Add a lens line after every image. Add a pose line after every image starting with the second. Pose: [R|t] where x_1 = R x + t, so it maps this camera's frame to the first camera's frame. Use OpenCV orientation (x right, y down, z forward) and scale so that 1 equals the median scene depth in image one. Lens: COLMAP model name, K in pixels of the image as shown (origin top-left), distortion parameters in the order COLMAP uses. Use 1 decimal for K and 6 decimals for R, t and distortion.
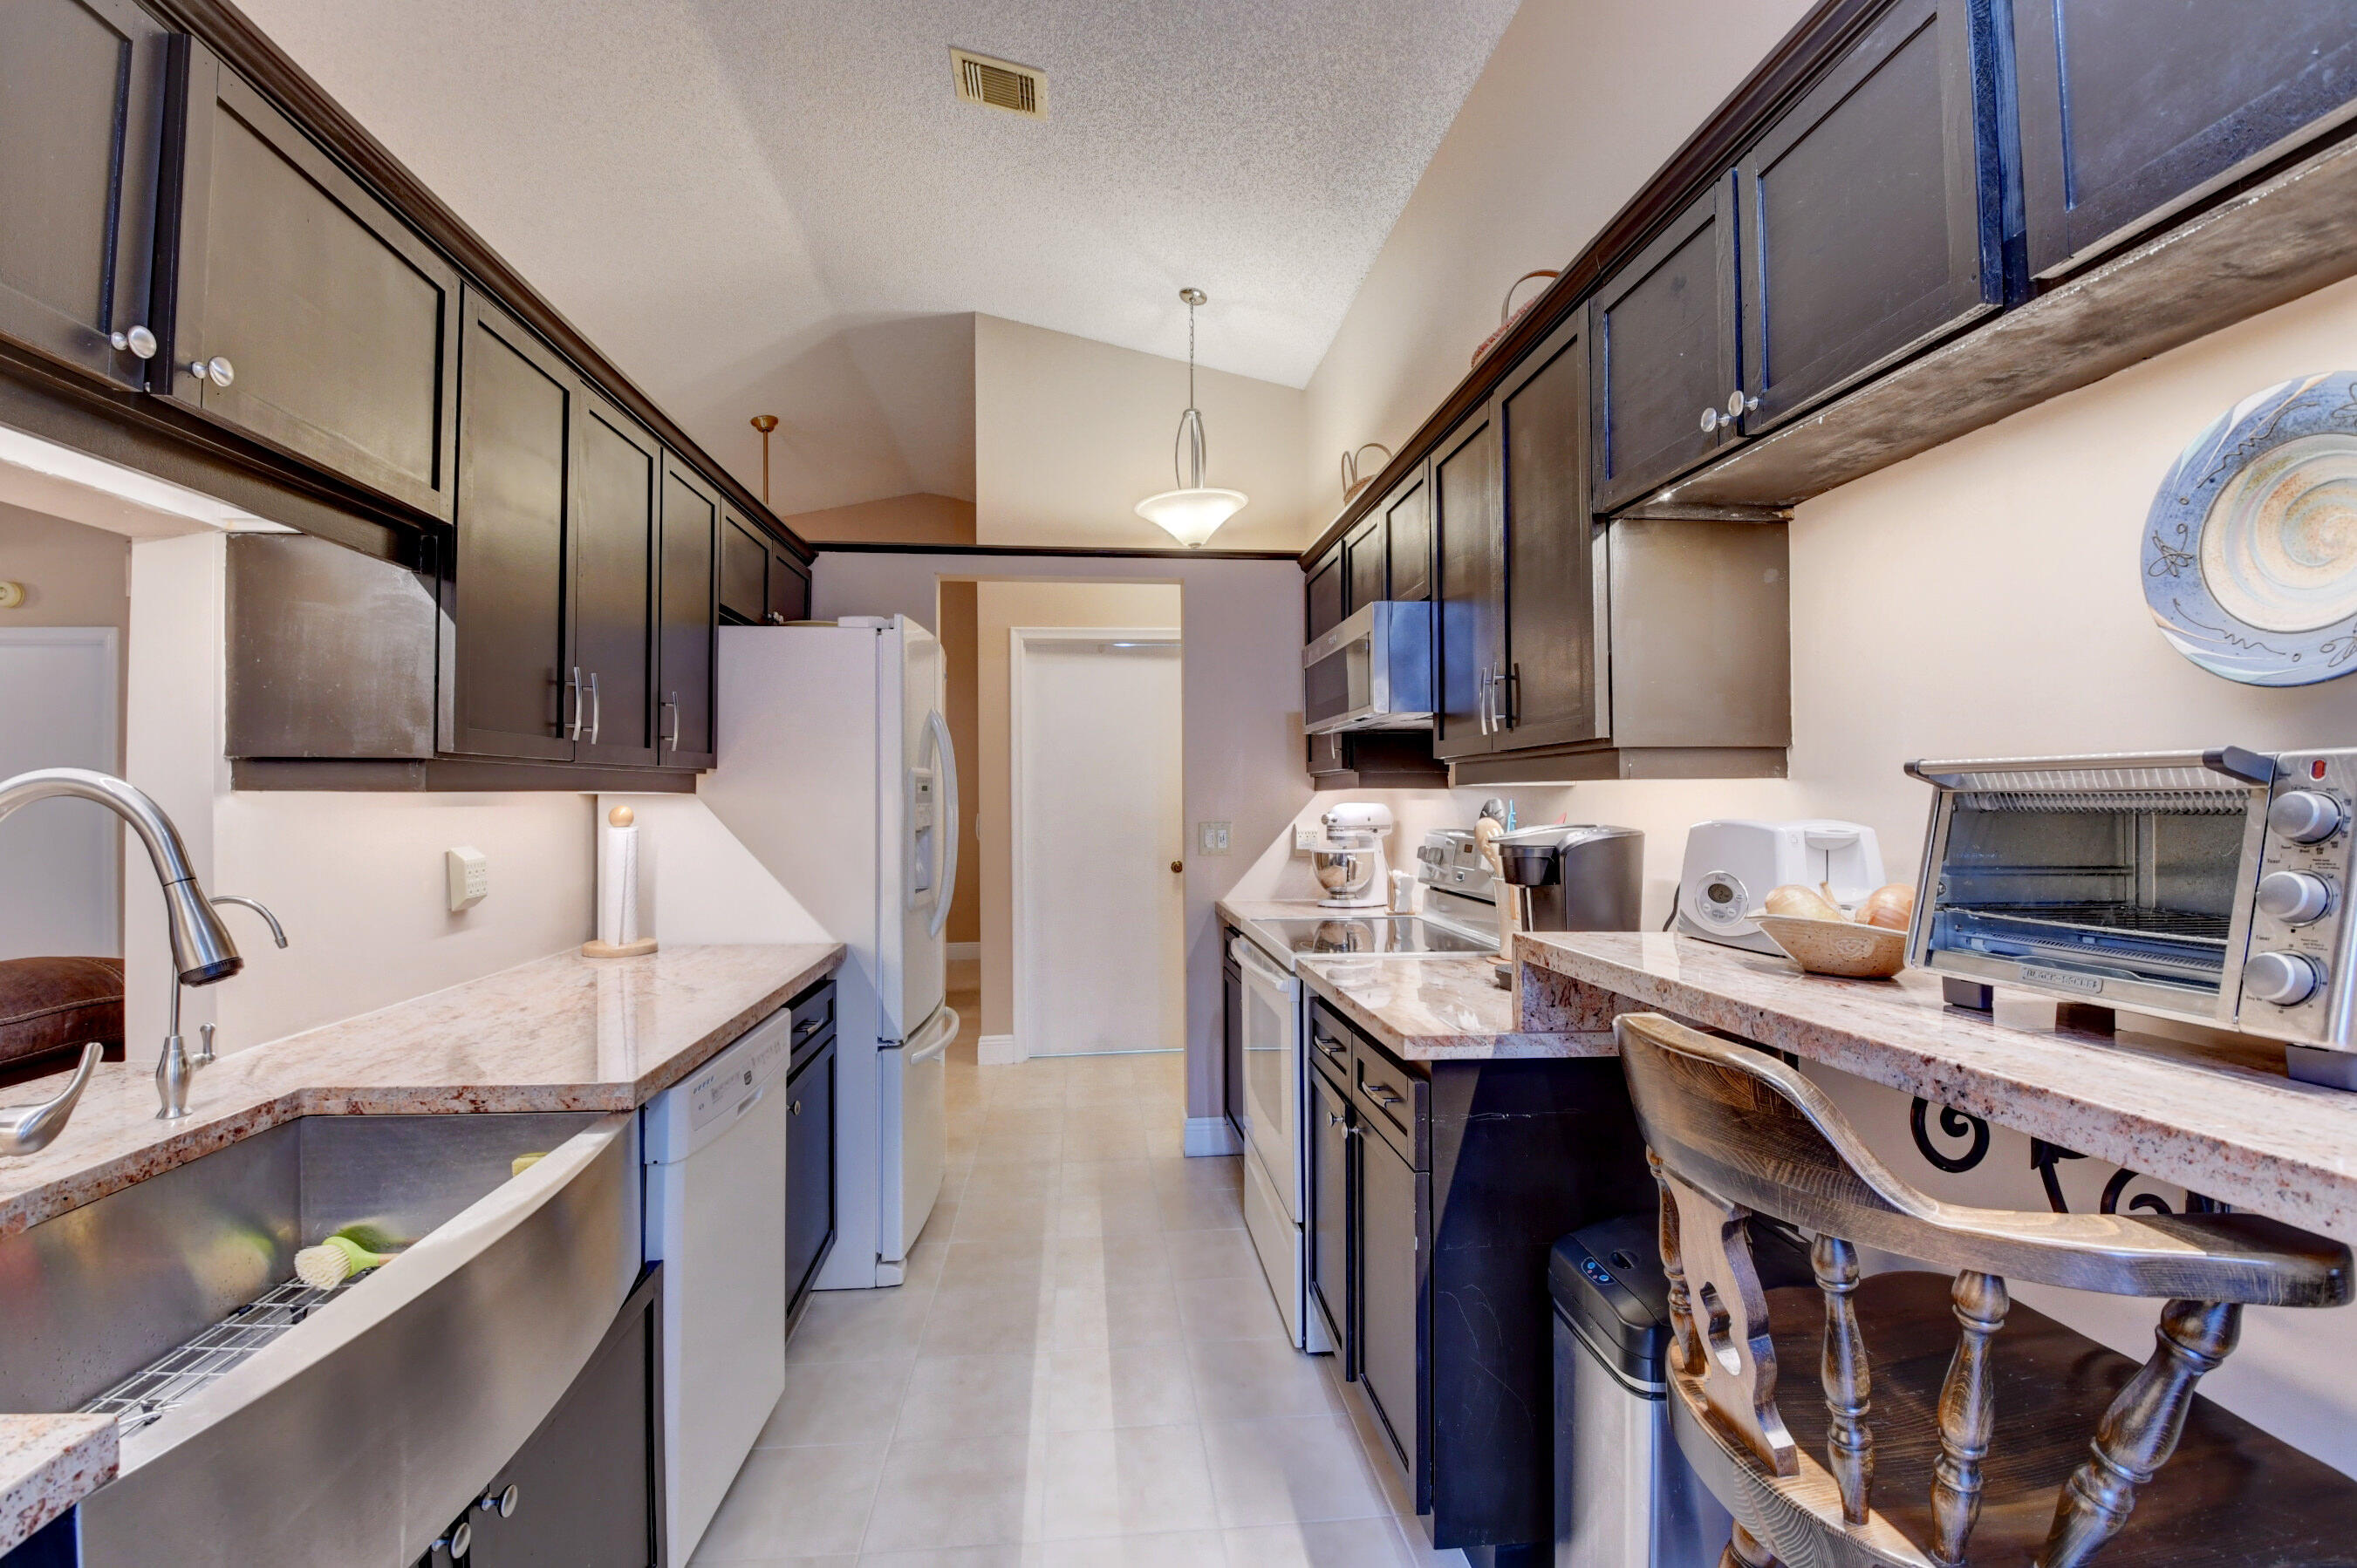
lens RADIAL K [[1034.0, 0, 1179.8], [0, 1034.0, 784.9], [0, 0, 1]] dist [-0.017091, -0.004474]
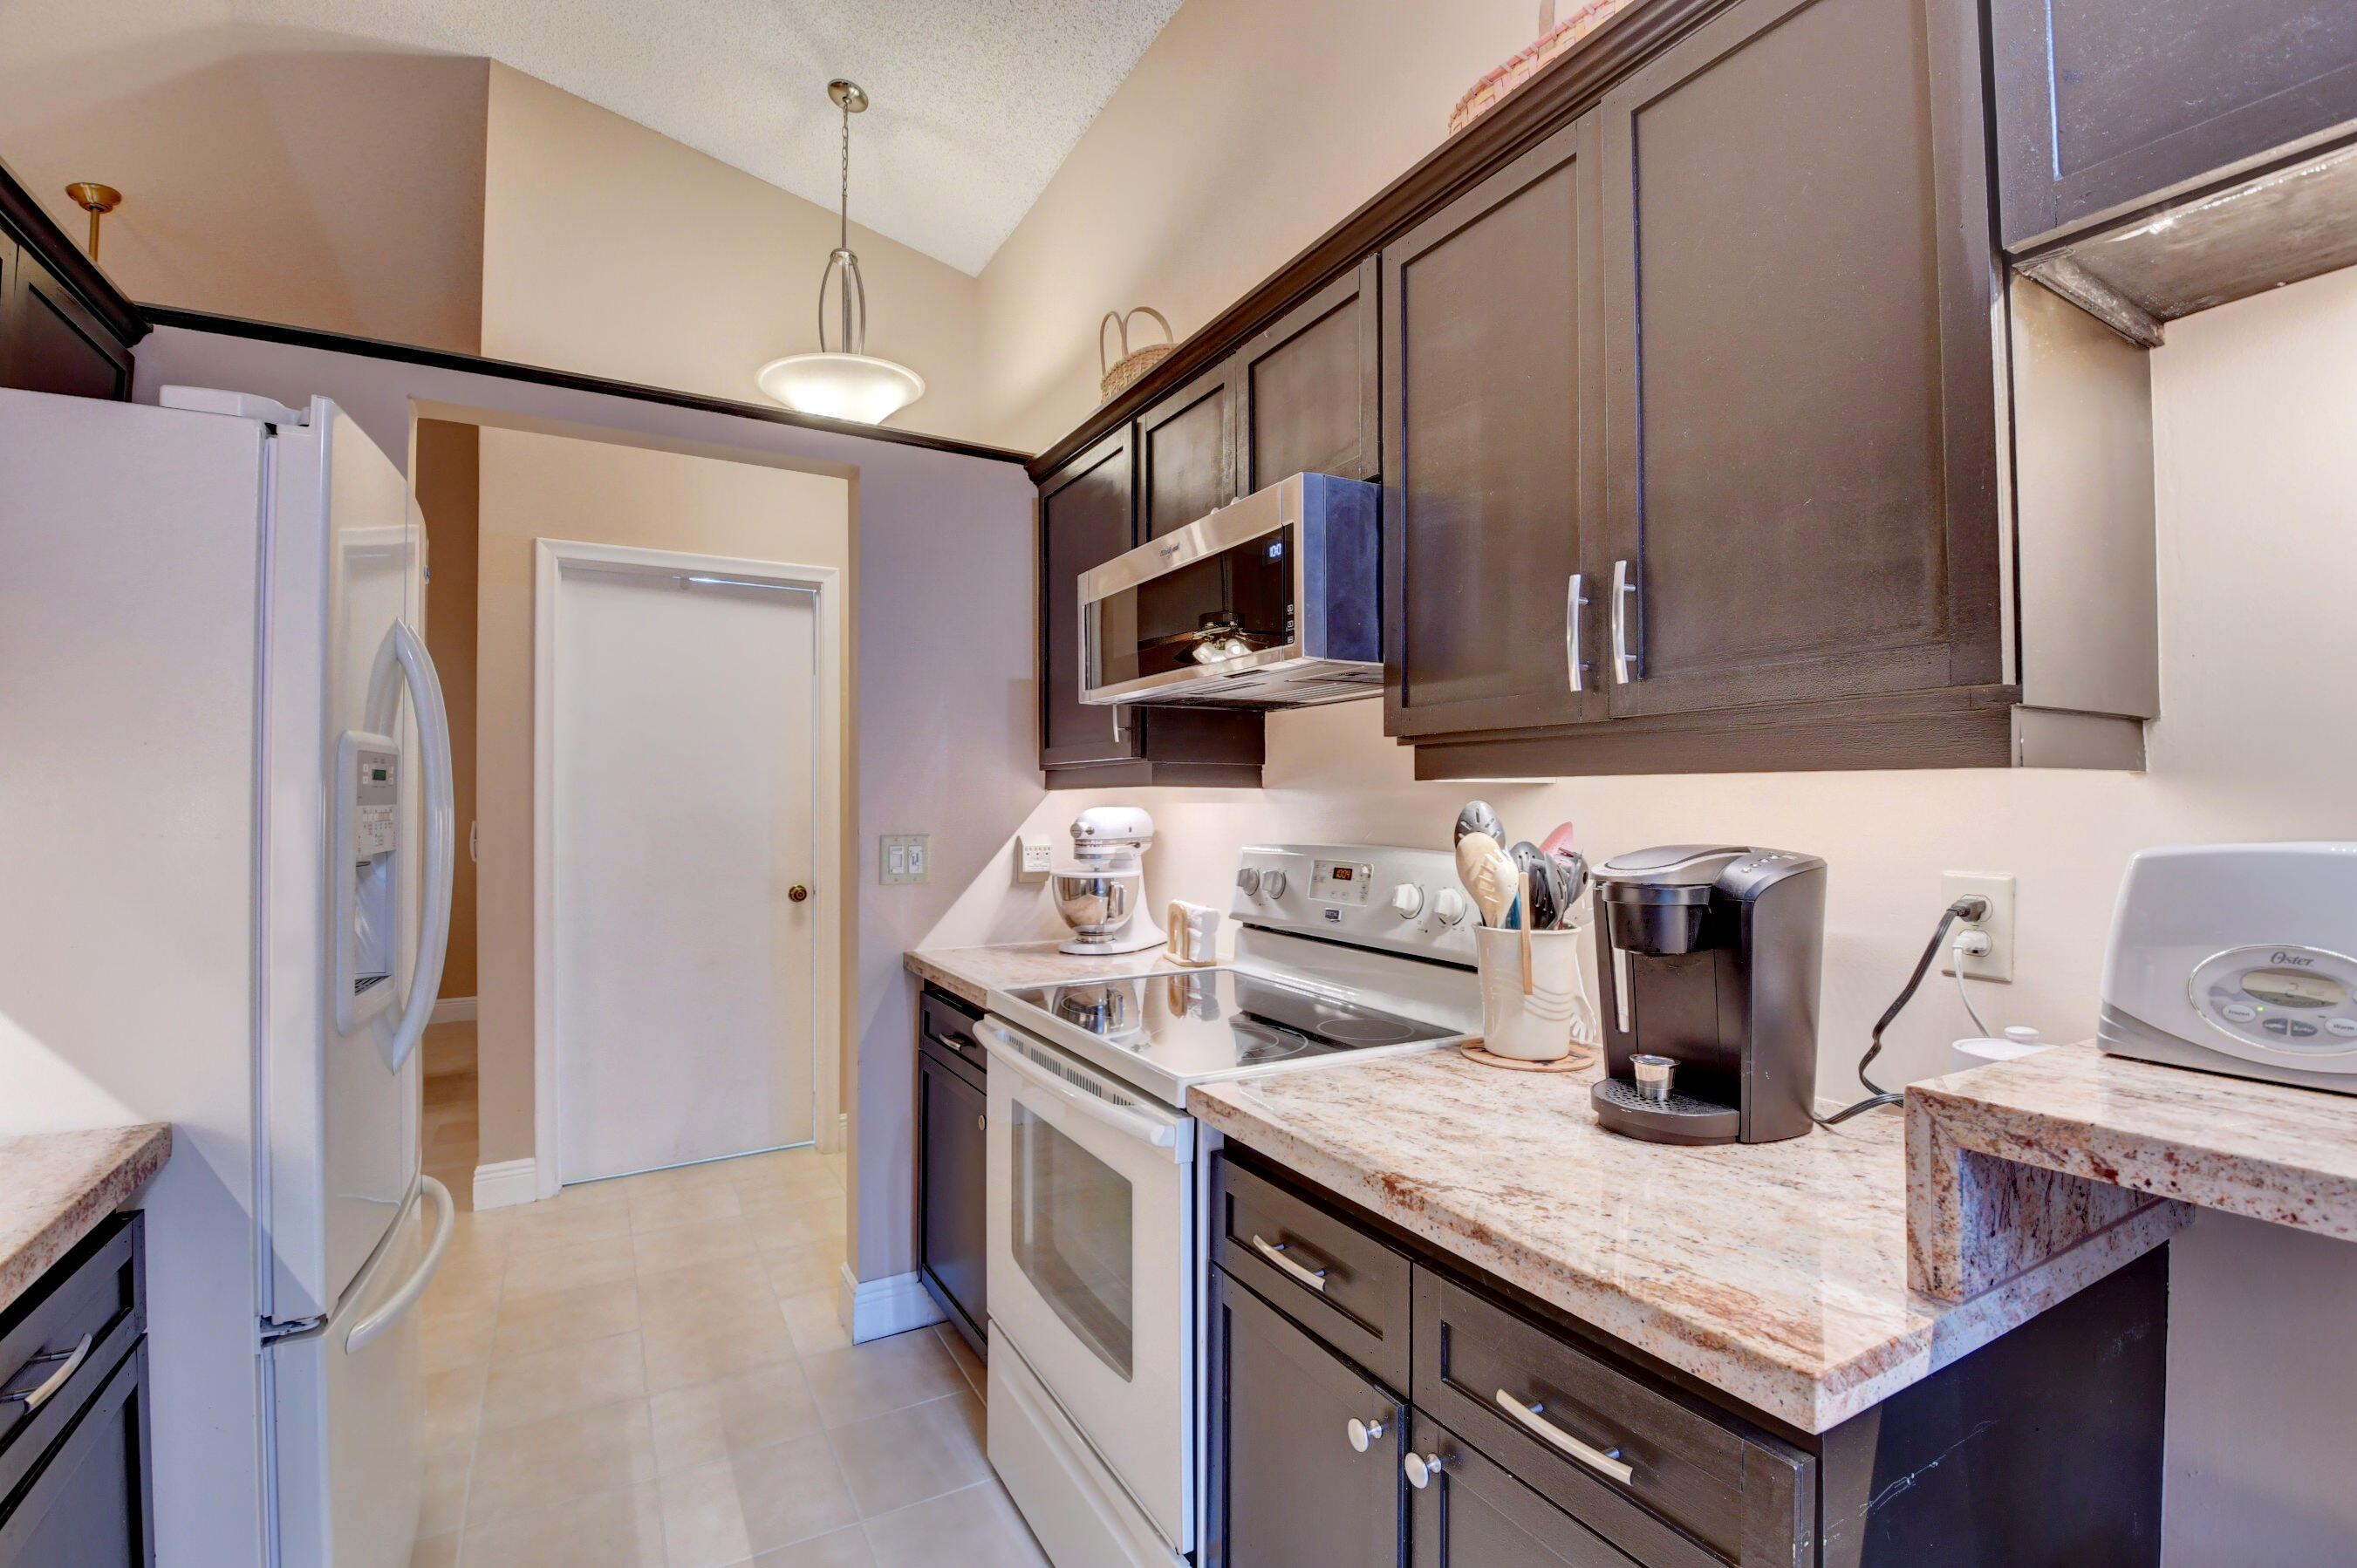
lens RADIAL K [[1034.0, 0, 1183.4], [0, 1034.0, 783.8], [0, 0, 1]] dist [-0.017091, -0.004474]
pose [[0.909239, 0.010837, 0.416133, -0.083779], [-0.009791, 0.999941, -0.004648, 0.004478], [-0.416159, 0.000152, 0.909292, 0.329570]]
